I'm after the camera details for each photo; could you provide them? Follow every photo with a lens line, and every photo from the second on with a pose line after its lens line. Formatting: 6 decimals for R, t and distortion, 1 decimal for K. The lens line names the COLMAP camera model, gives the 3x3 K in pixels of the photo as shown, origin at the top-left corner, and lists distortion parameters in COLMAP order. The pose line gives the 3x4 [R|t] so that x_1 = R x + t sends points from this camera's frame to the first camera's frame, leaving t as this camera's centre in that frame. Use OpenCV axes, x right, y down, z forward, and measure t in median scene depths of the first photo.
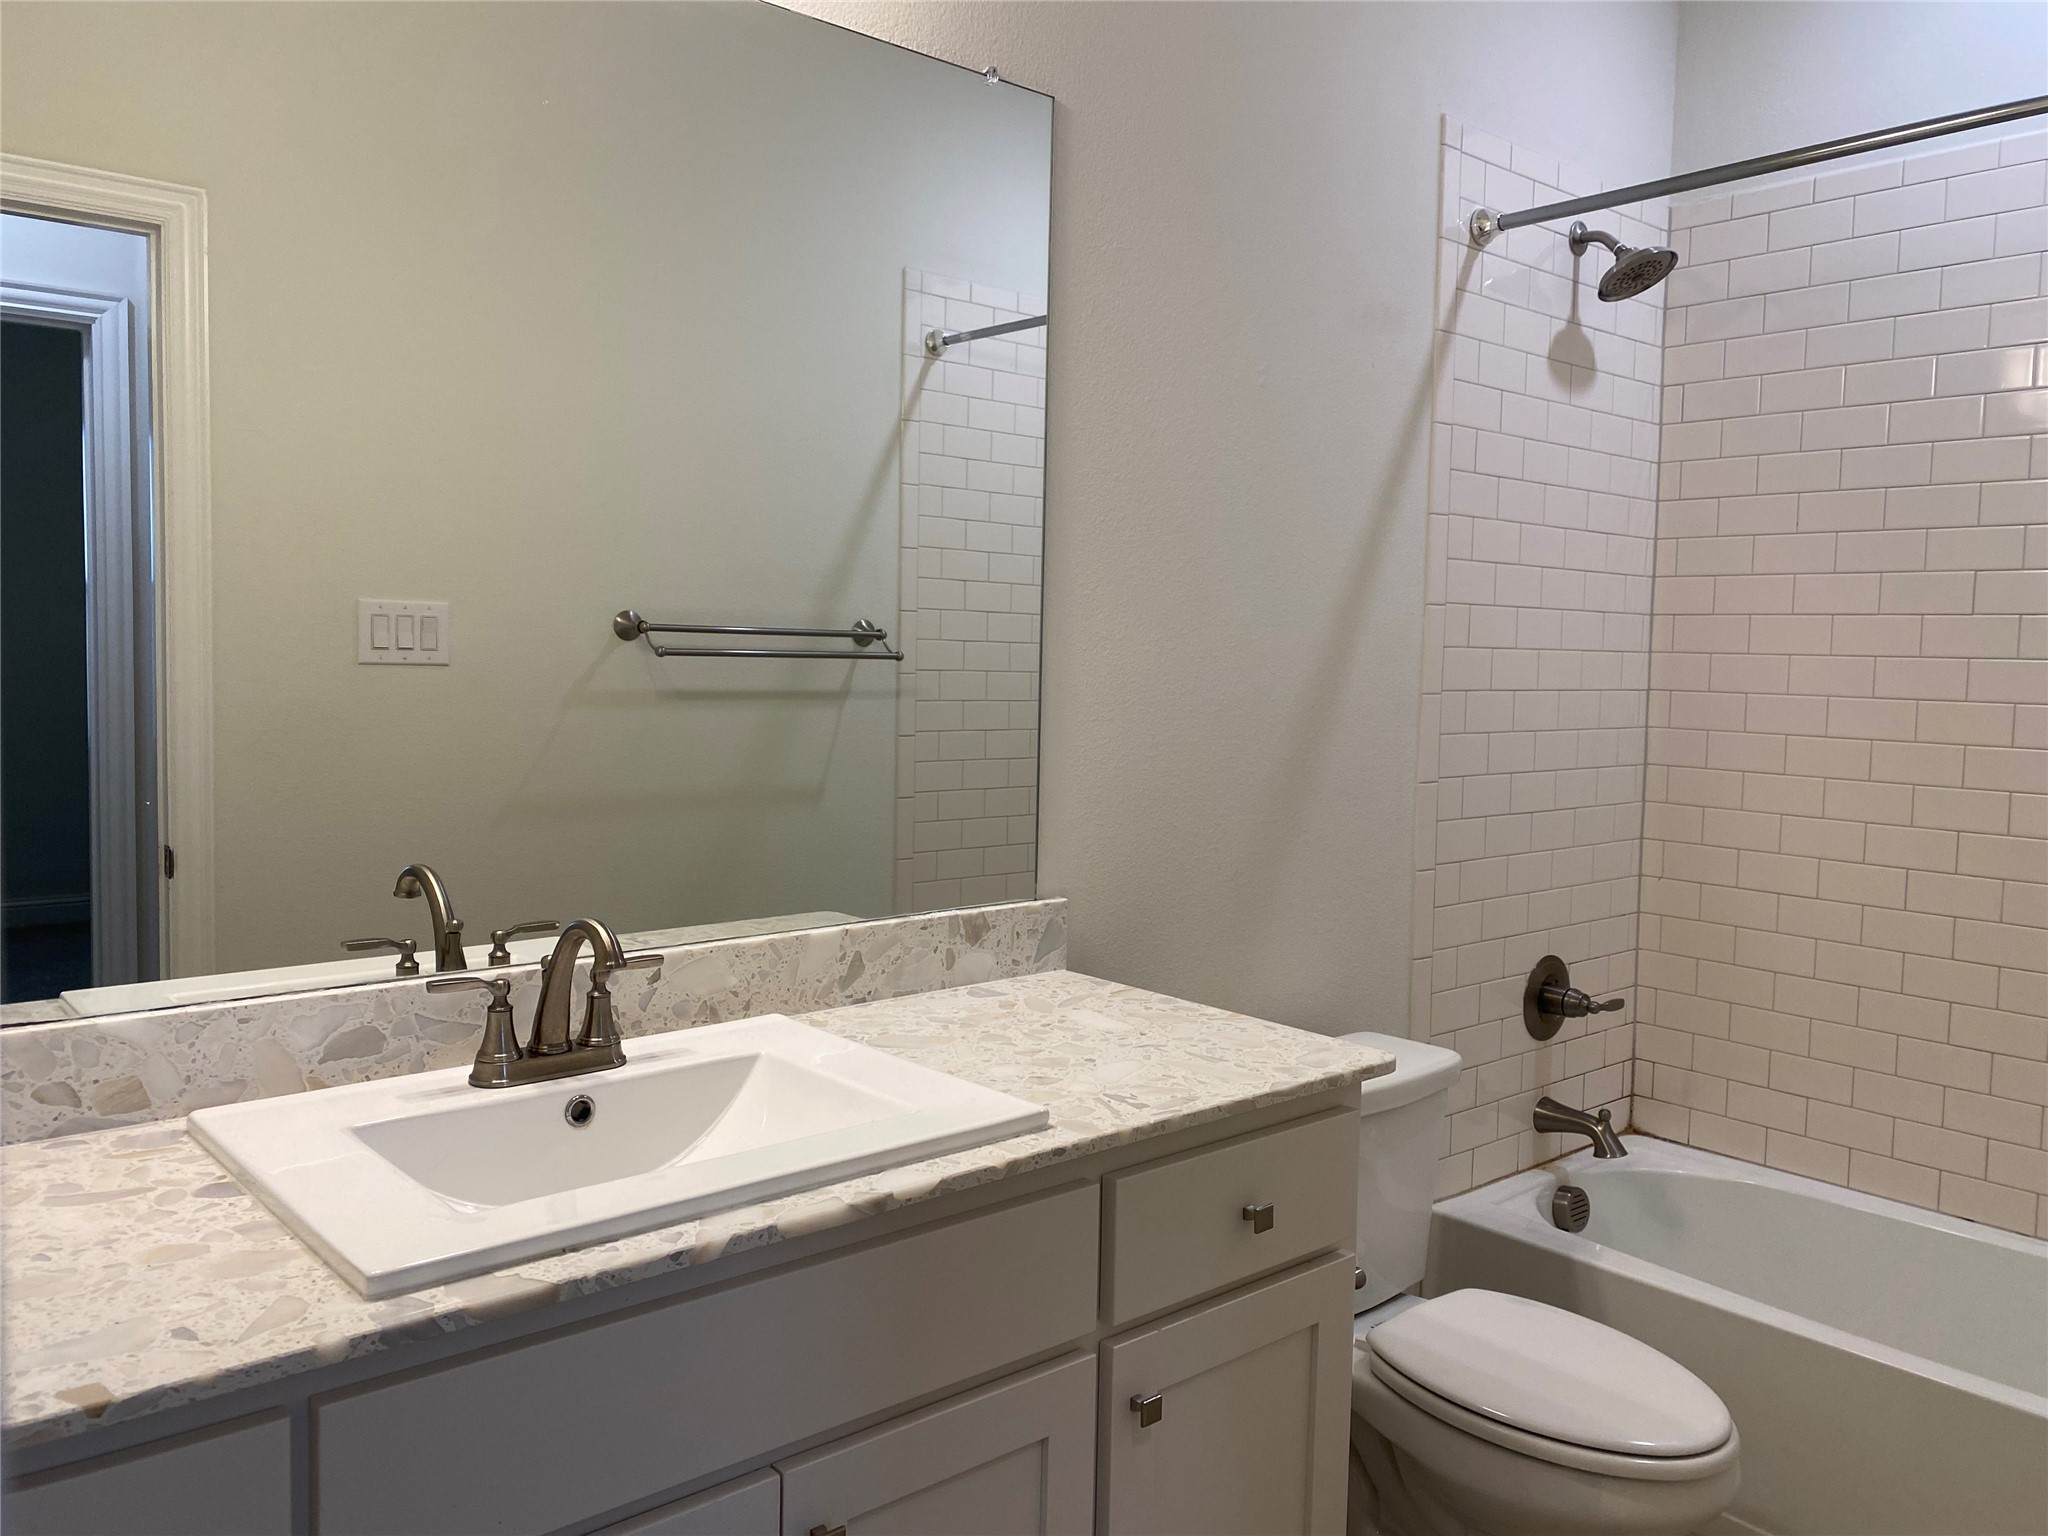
lens RADIAL K [[1552.3, 0, 1039.0], [0, 1552.3, 772.0], [0, 0, 1]] dist [0.037021, -0.055376]
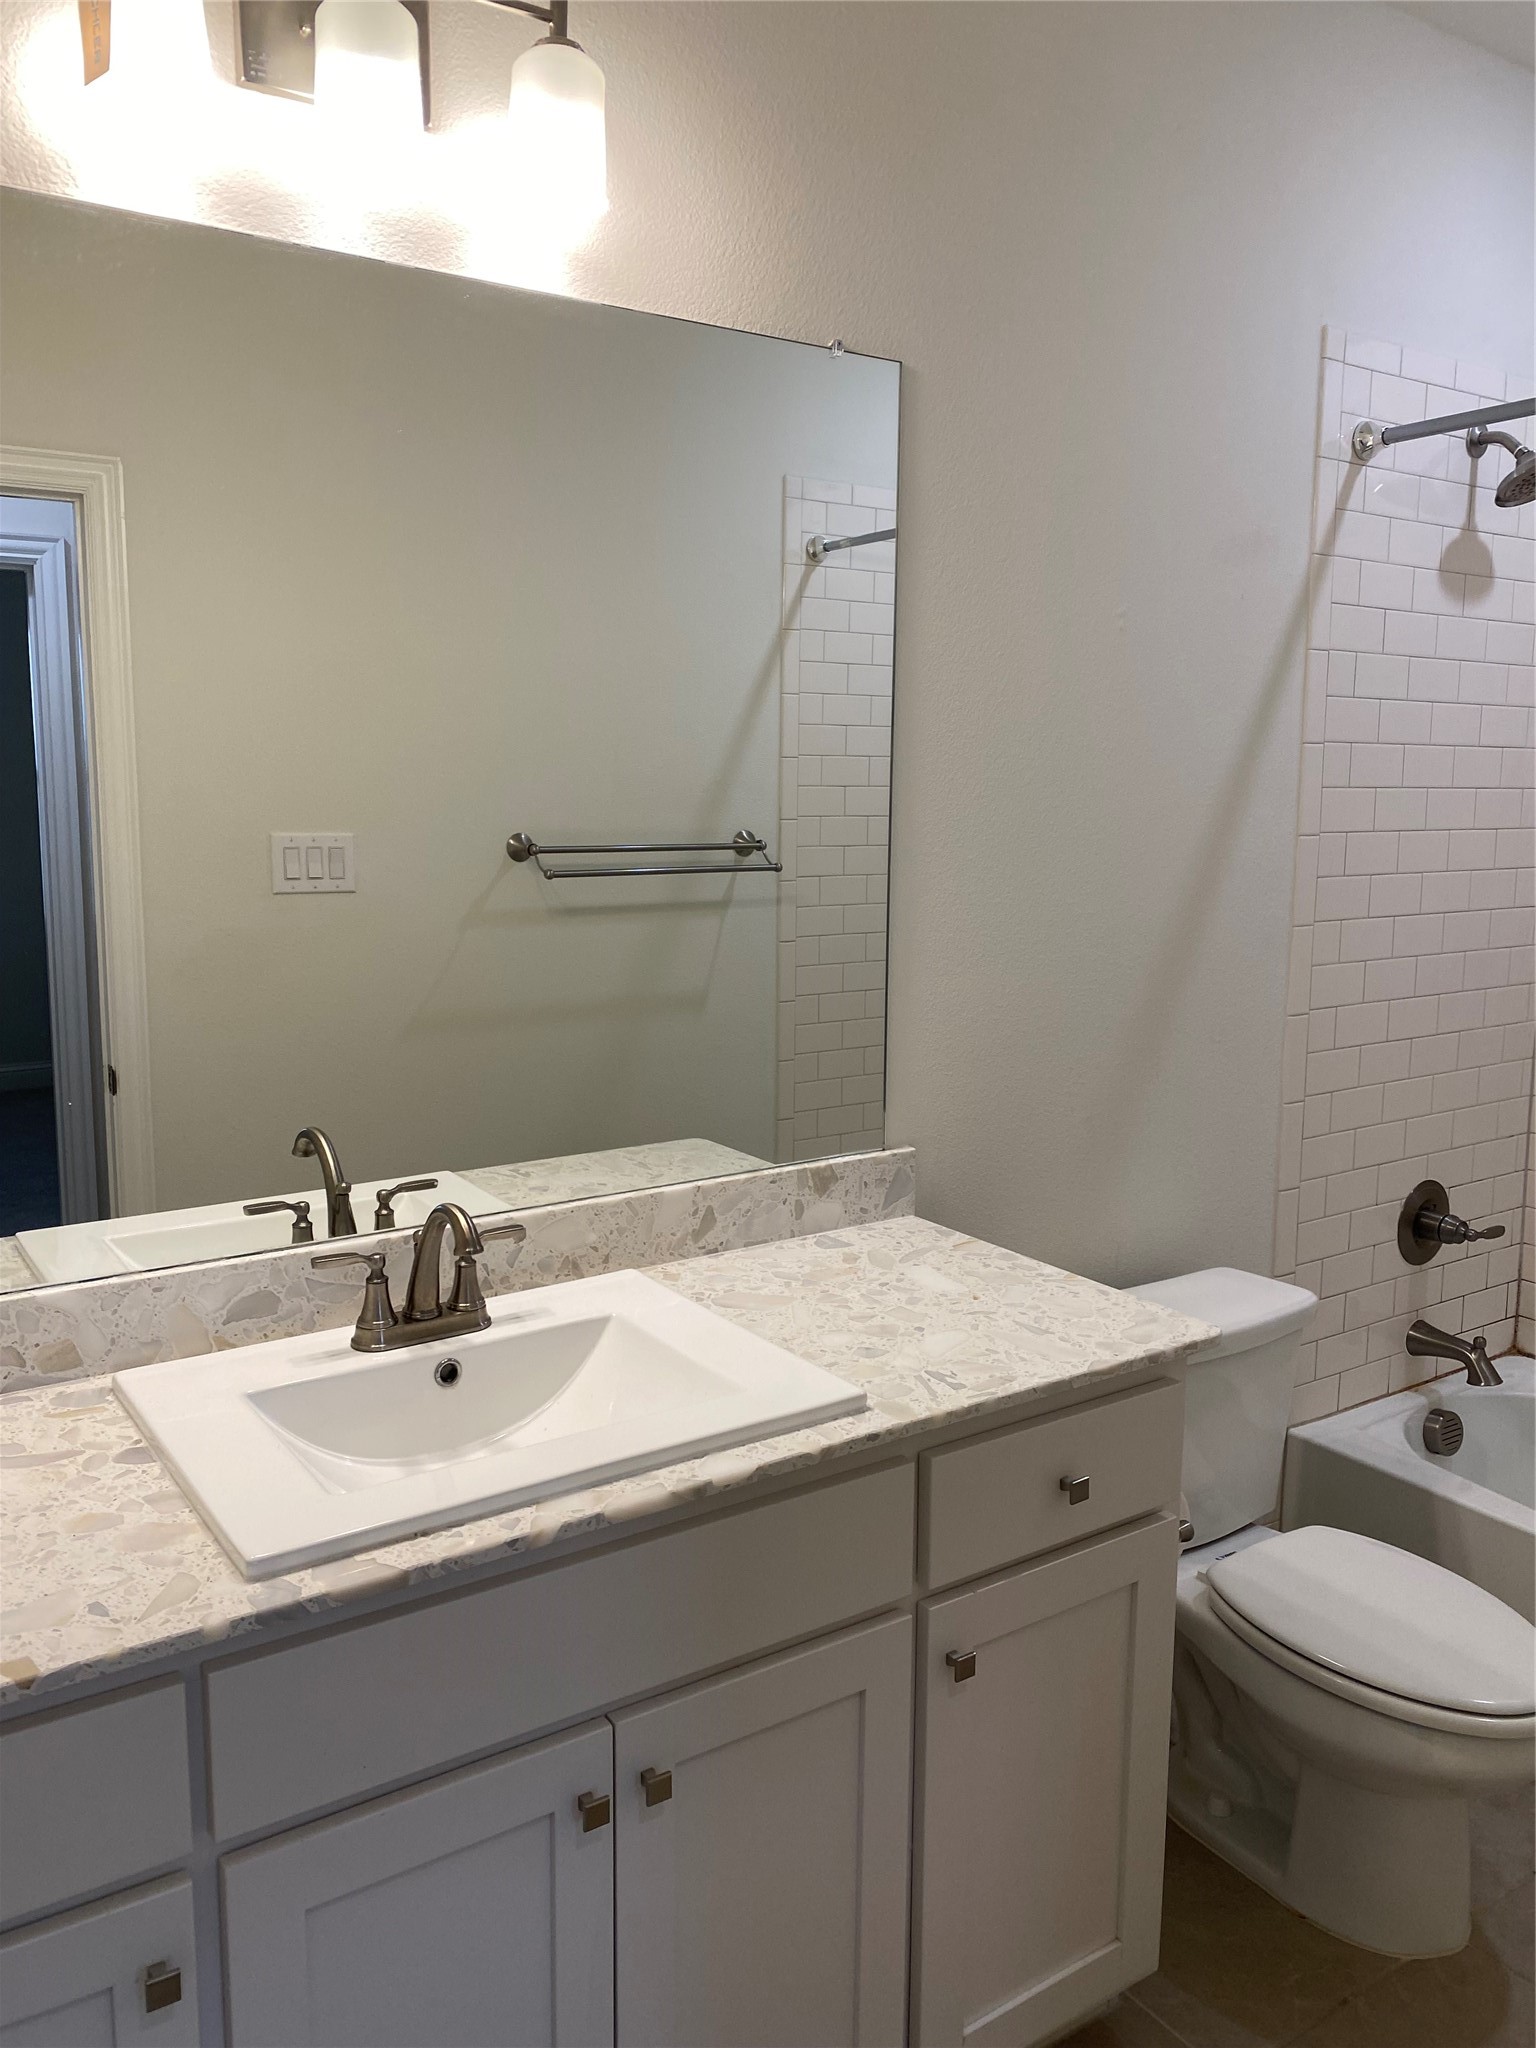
lens RADIAL K [[1552.3, 0, 753.0], [0, 1552.3, 1015.2], [0, 0, 1]] dist [0.037021, -0.055376]
pose [[0.991328, 0.004212, -0.131345, 0.049534], [0.004948, 0.997581, 0.069335, -0.084891], [0.131320, -0.069384, 0.988909, -0.038191]]
